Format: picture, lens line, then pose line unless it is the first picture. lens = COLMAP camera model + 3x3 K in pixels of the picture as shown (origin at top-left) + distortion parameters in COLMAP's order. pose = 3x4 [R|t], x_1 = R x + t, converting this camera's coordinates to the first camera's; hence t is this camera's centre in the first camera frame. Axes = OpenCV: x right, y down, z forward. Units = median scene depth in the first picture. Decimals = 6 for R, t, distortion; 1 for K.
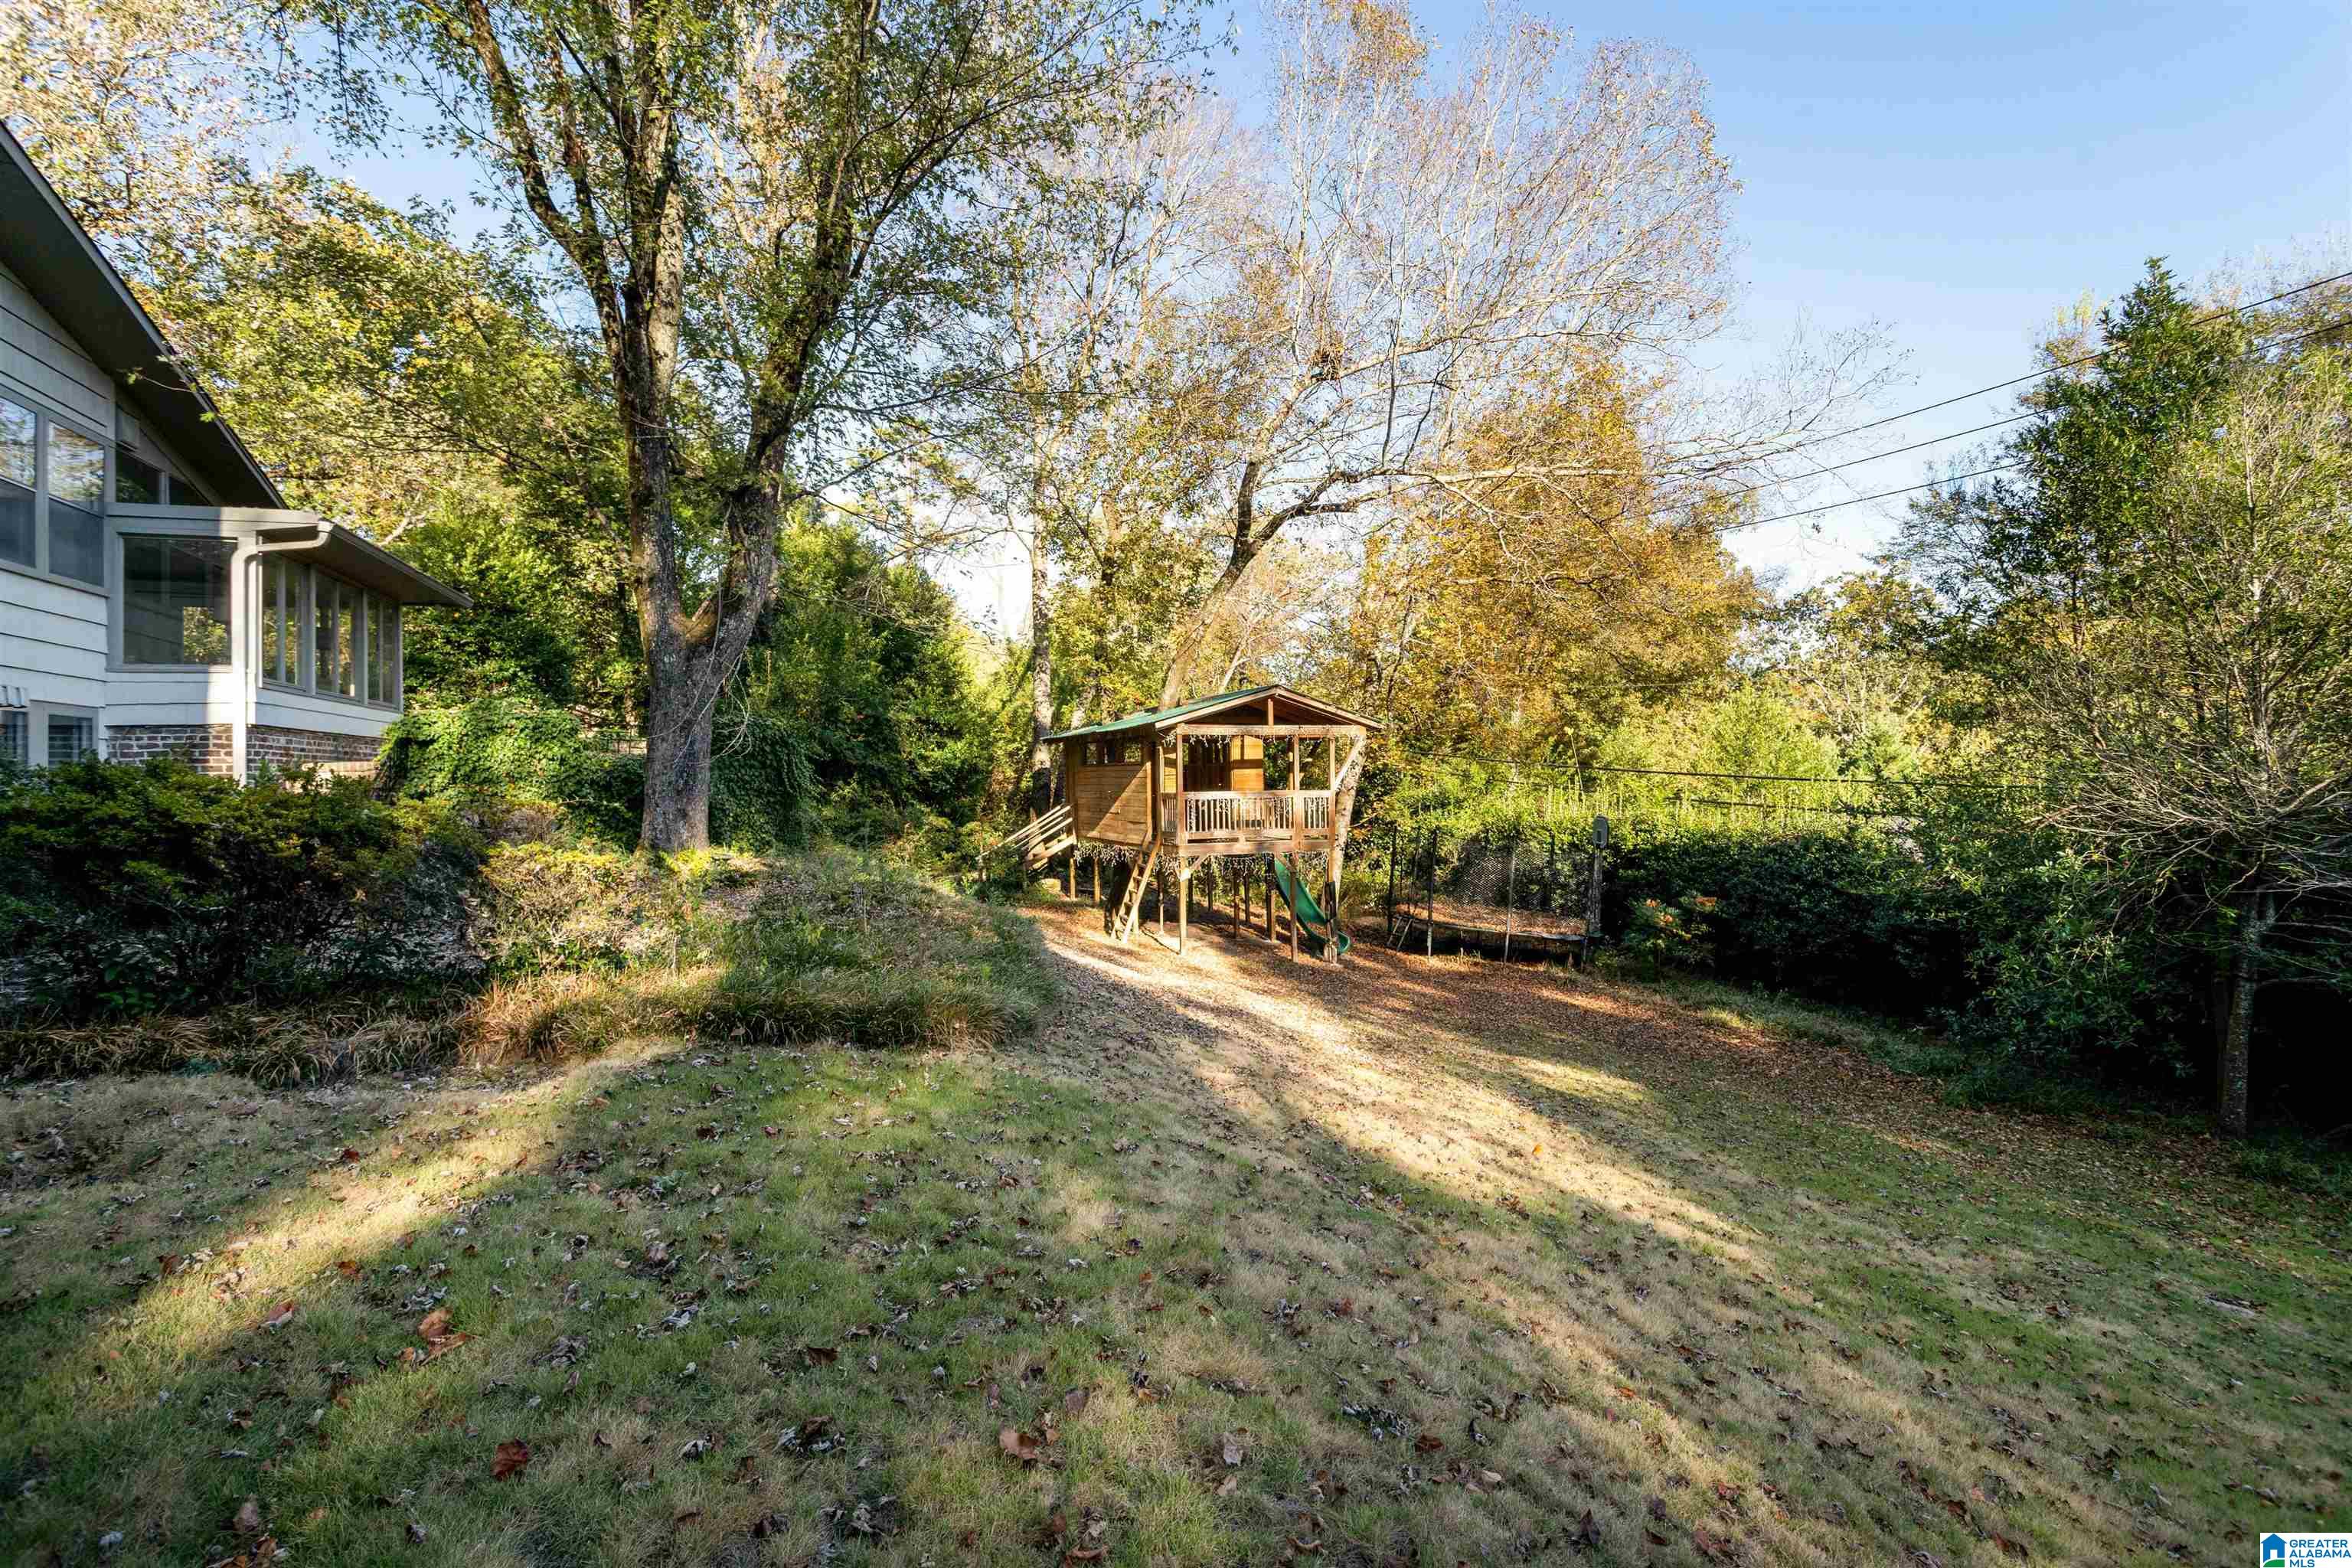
lens RADIAL K [[1133.2, 0, 1176.0], [0, 1133.2, 784.0], [0, 0, 1]] dist [0.001142, -0.000662]
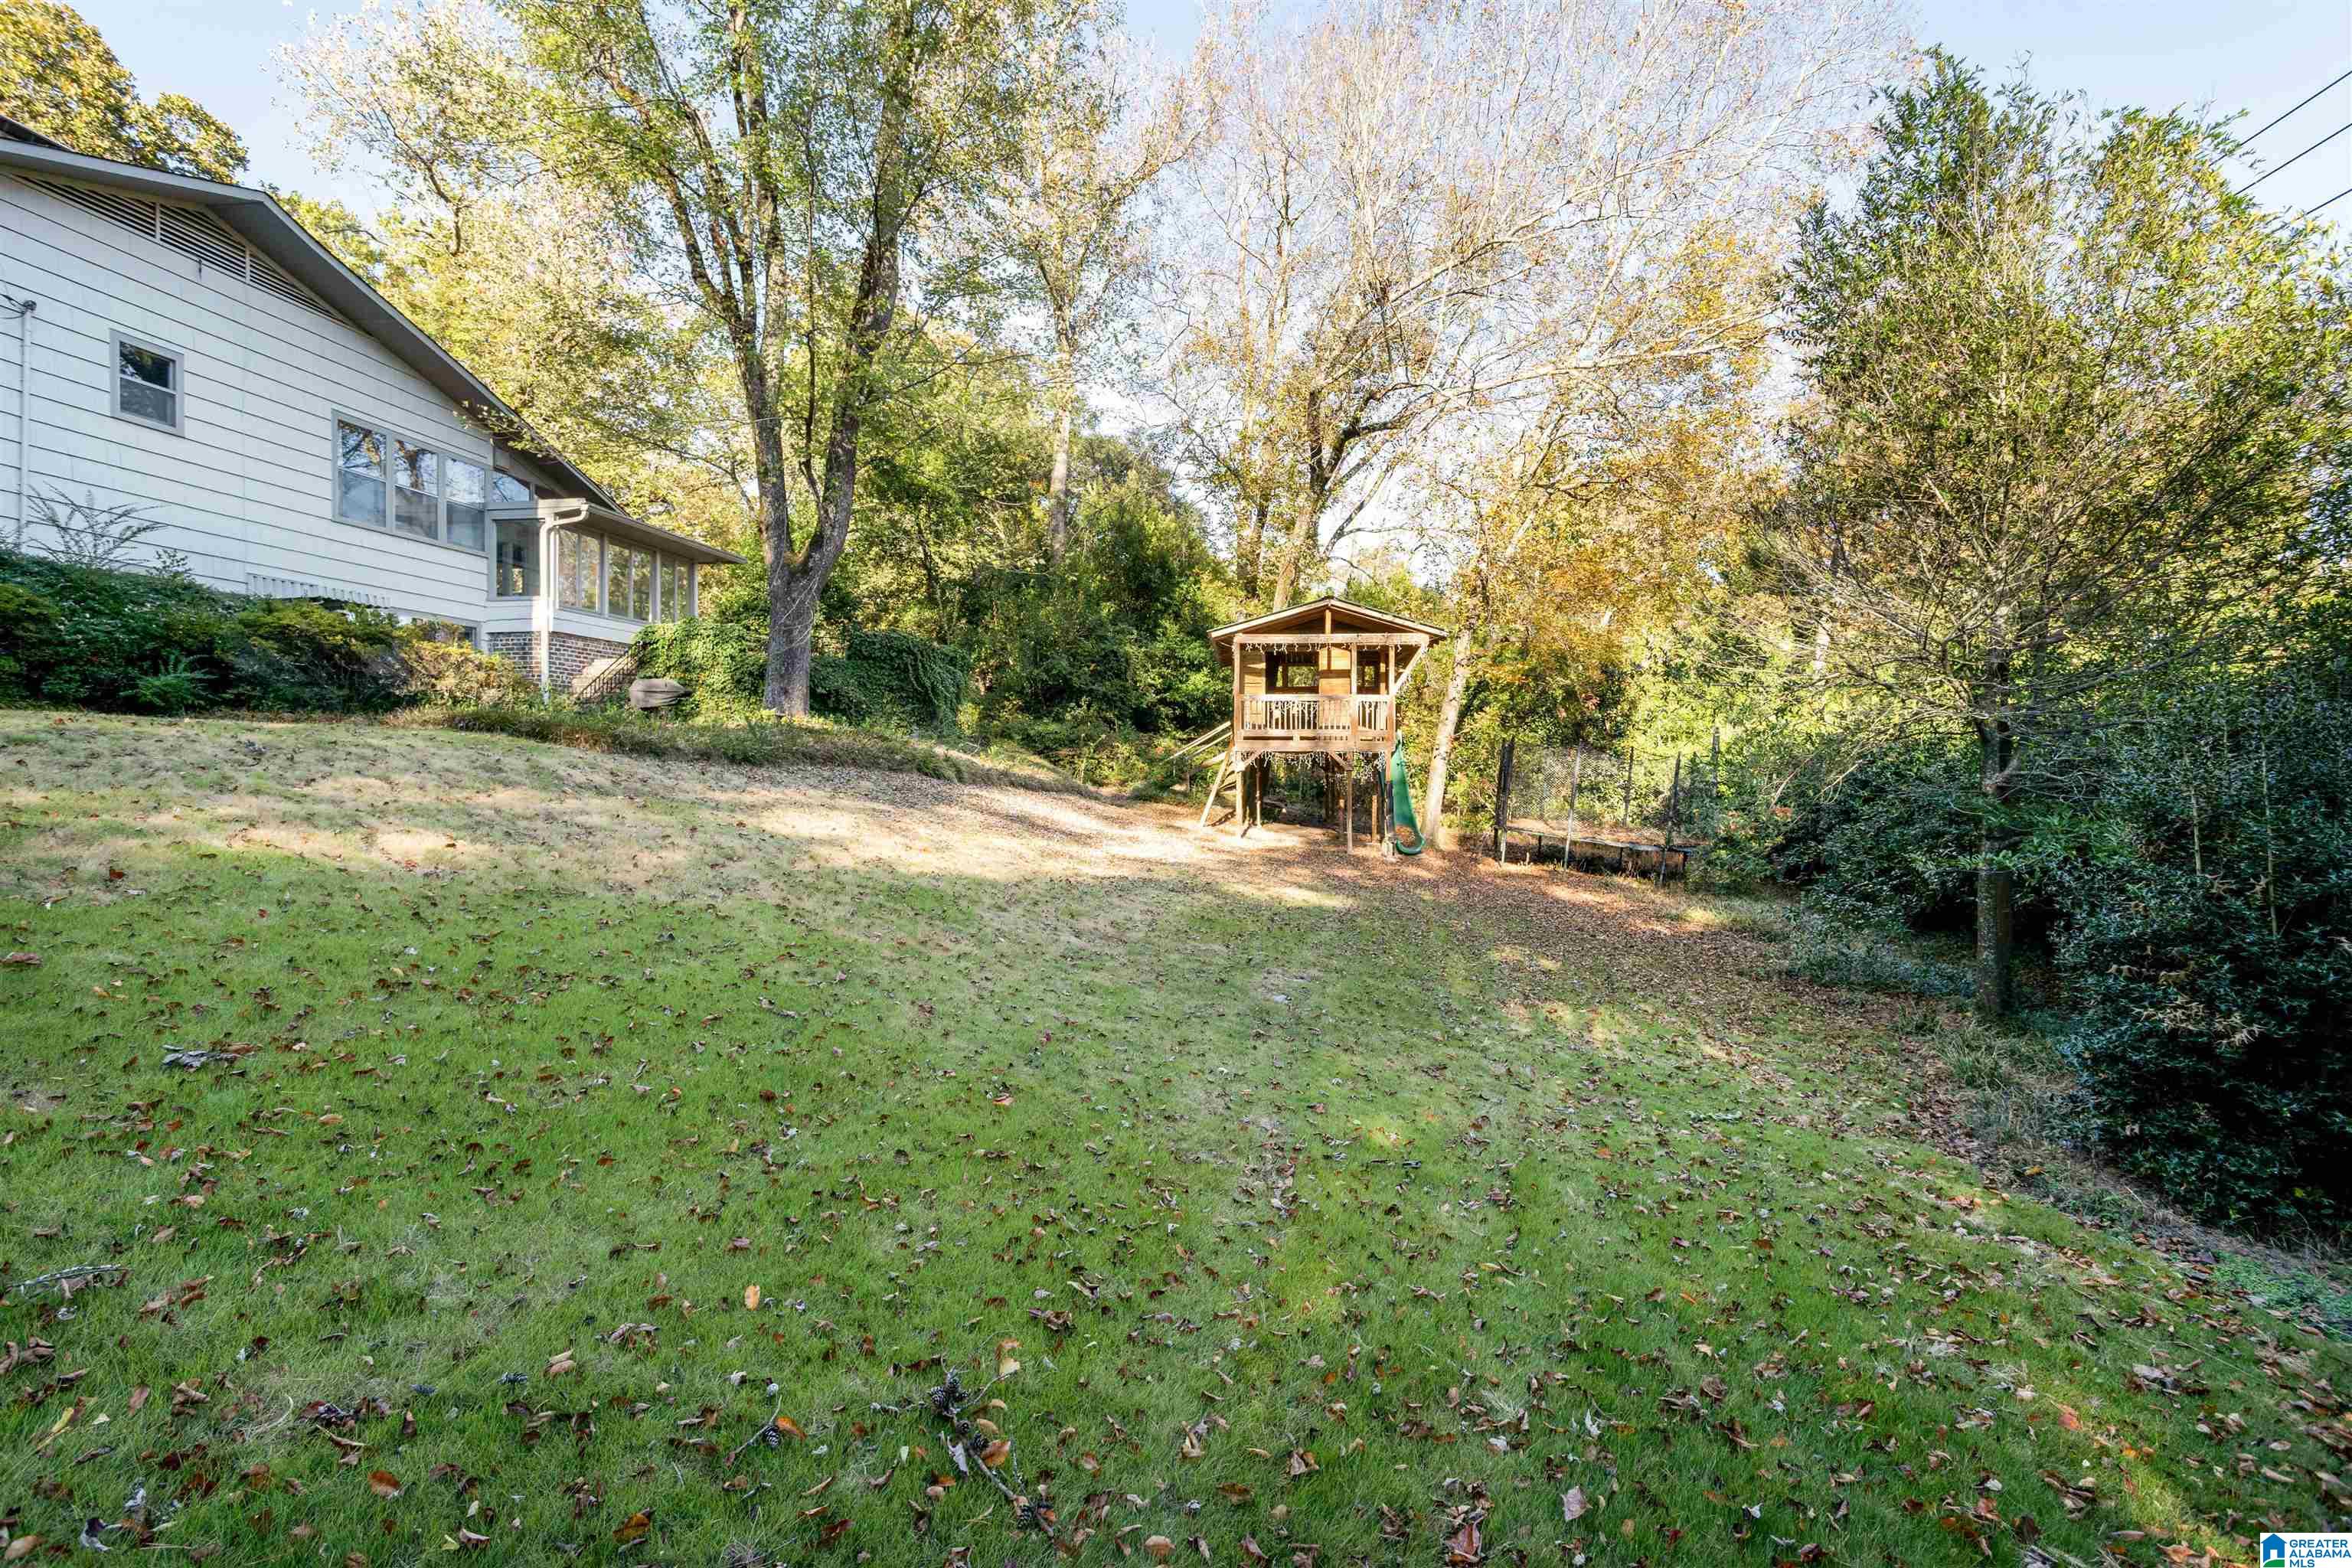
lens RADIAL K [[1133.2, 0, 1176.0], [0, 1133.2, 784.0], [0, 0, 1]] dist [0.001142, -0.000662]
pose [[0.902980, 0.024427, -0.428989, 0.623924], [-0.015220, 0.999575, 0.024879, 0.100152], [0.429414, -0.015936, 0.902967, -0.082142]]
